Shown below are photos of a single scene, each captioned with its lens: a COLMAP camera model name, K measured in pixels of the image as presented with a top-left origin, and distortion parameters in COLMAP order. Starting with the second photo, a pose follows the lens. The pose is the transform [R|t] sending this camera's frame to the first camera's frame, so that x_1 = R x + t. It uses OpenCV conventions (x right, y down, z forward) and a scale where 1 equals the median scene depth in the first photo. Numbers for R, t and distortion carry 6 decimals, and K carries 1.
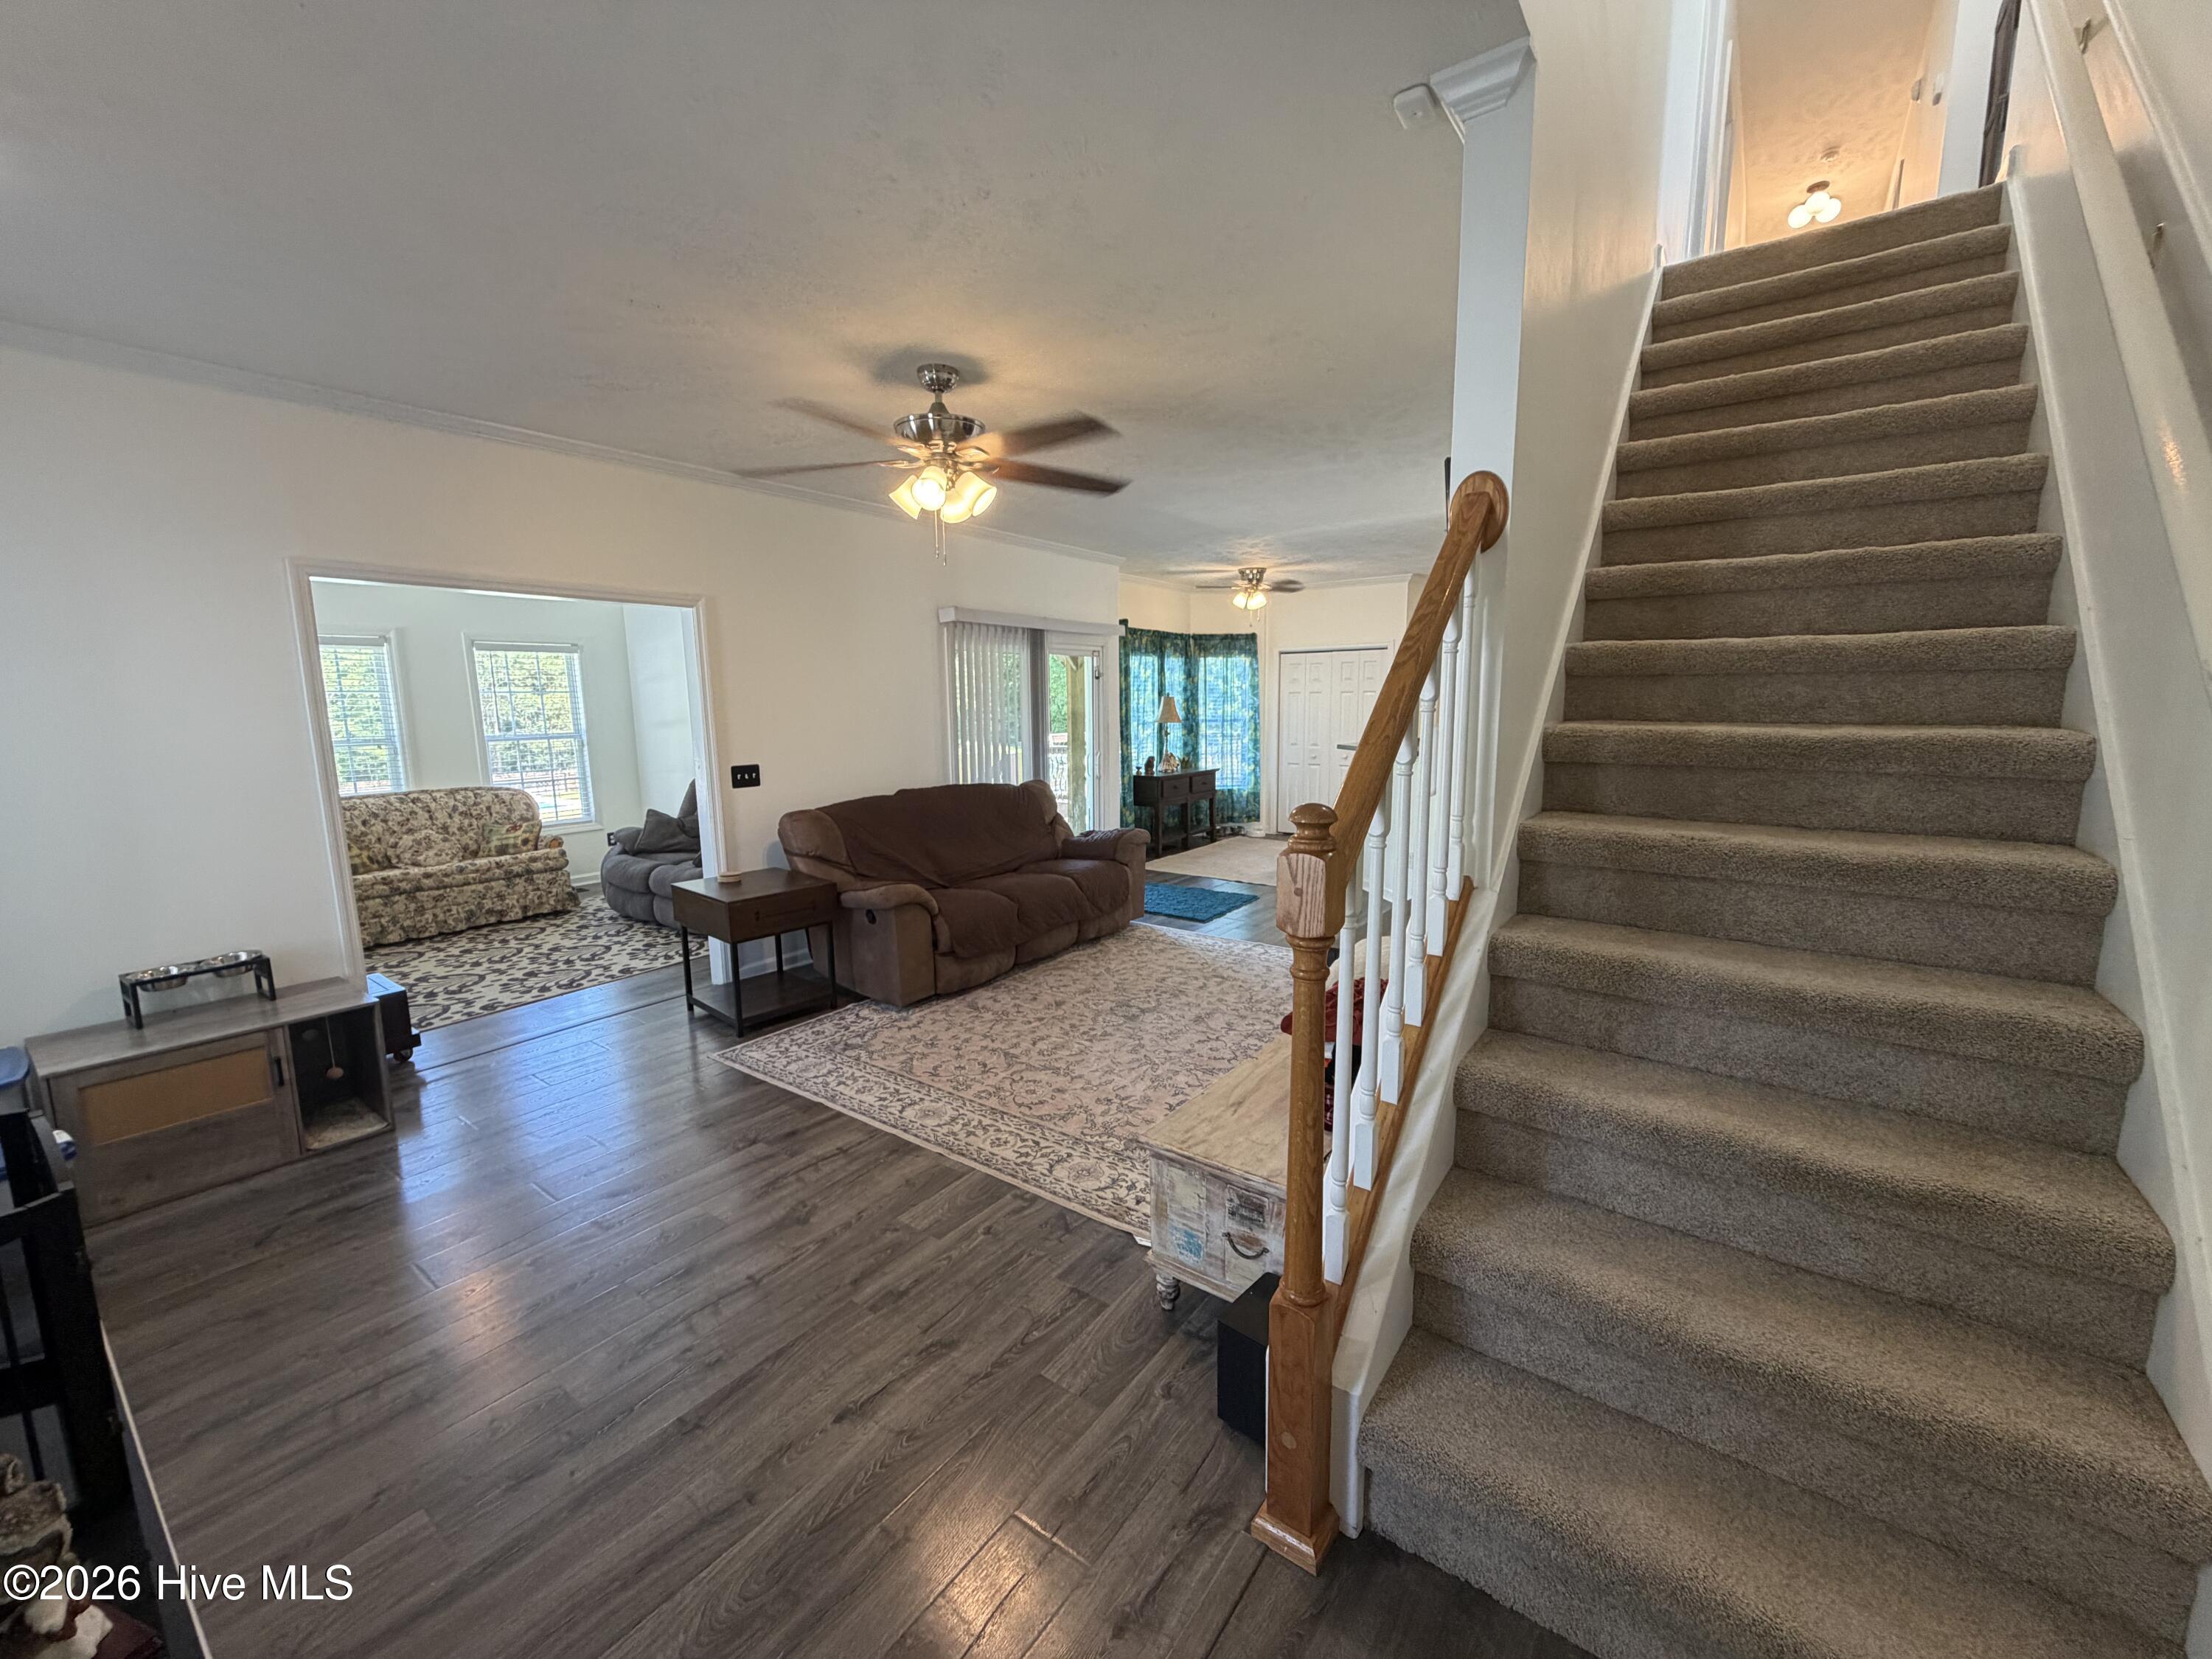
lens RADIAL K [[880.3, 0, 1104.3], [0, 880.3, 832.9], [0, 0, 1]] dist [-0.001019, -0.000134]
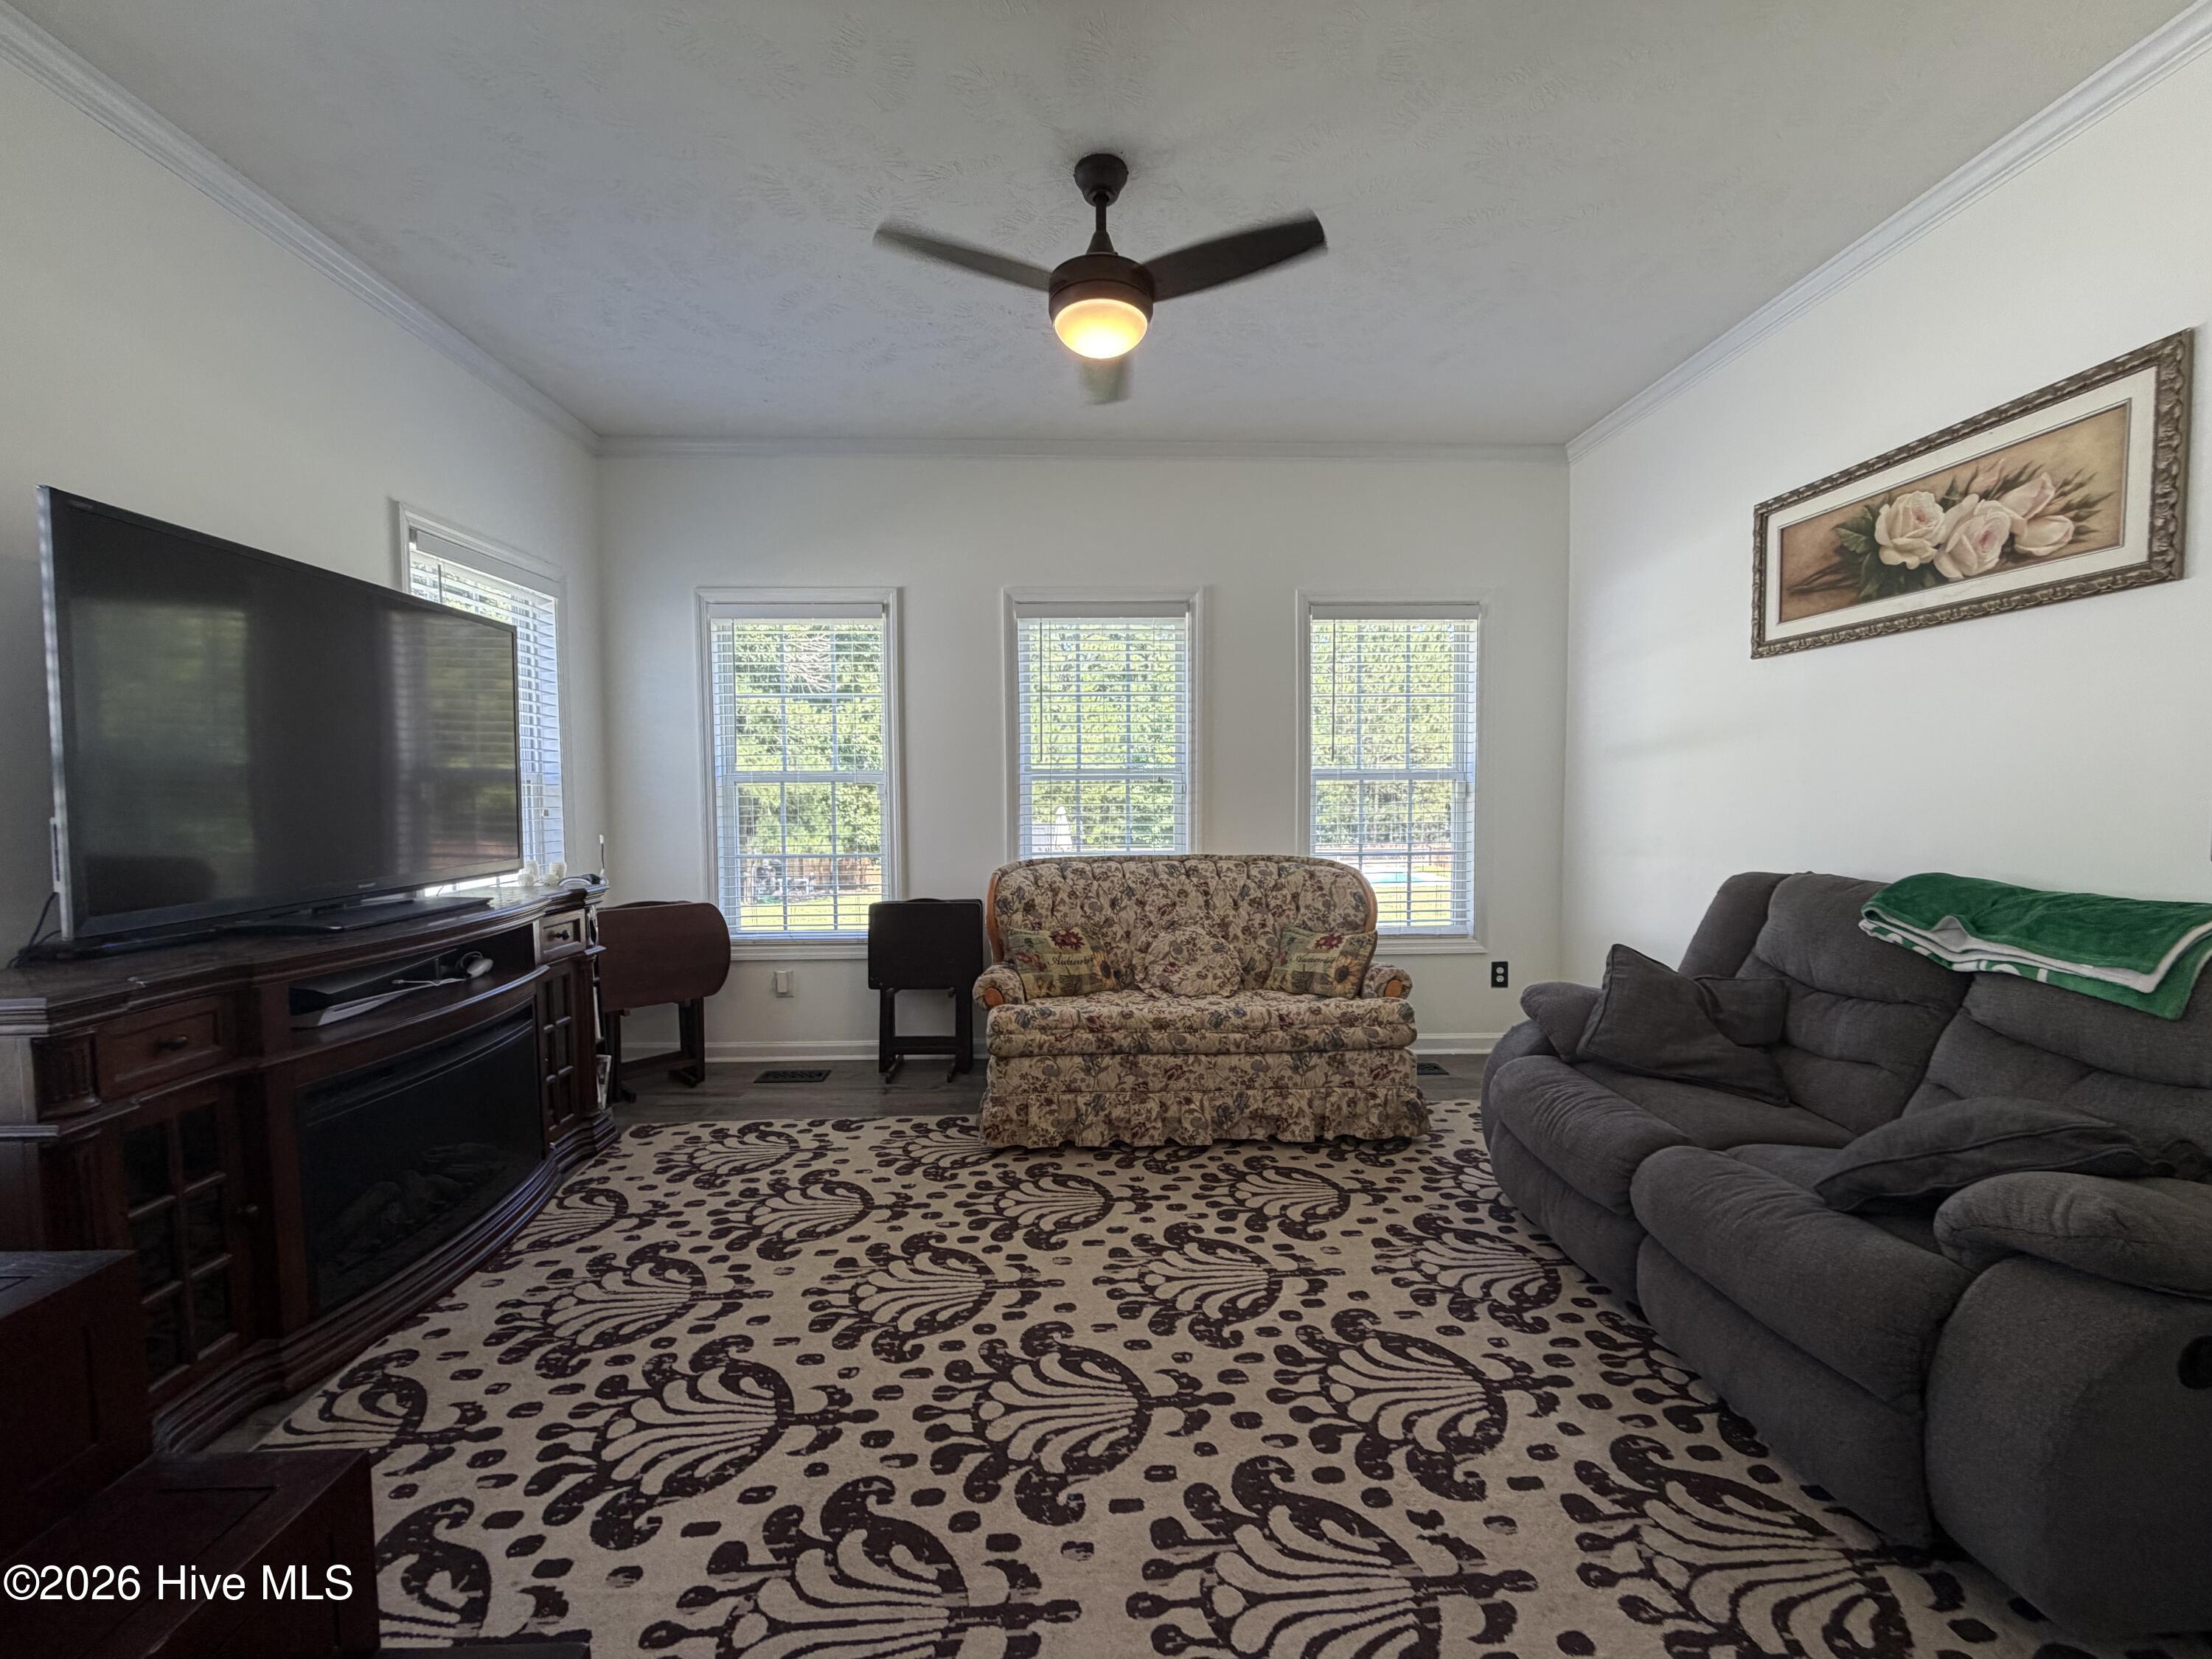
lens RADIAL K [[880.3, 0, 1110.3], [0, 880.3, 827.9], [0, 0, 1]] dist [-0.001019, -0.000134]
pose [[0.621741, 0.046129, -0.781863, -0.371973], [-0.123685, 0.991521, -0.039857, -0.036674], [0.773395, 0.121485, 0.622175, 0.606961]]
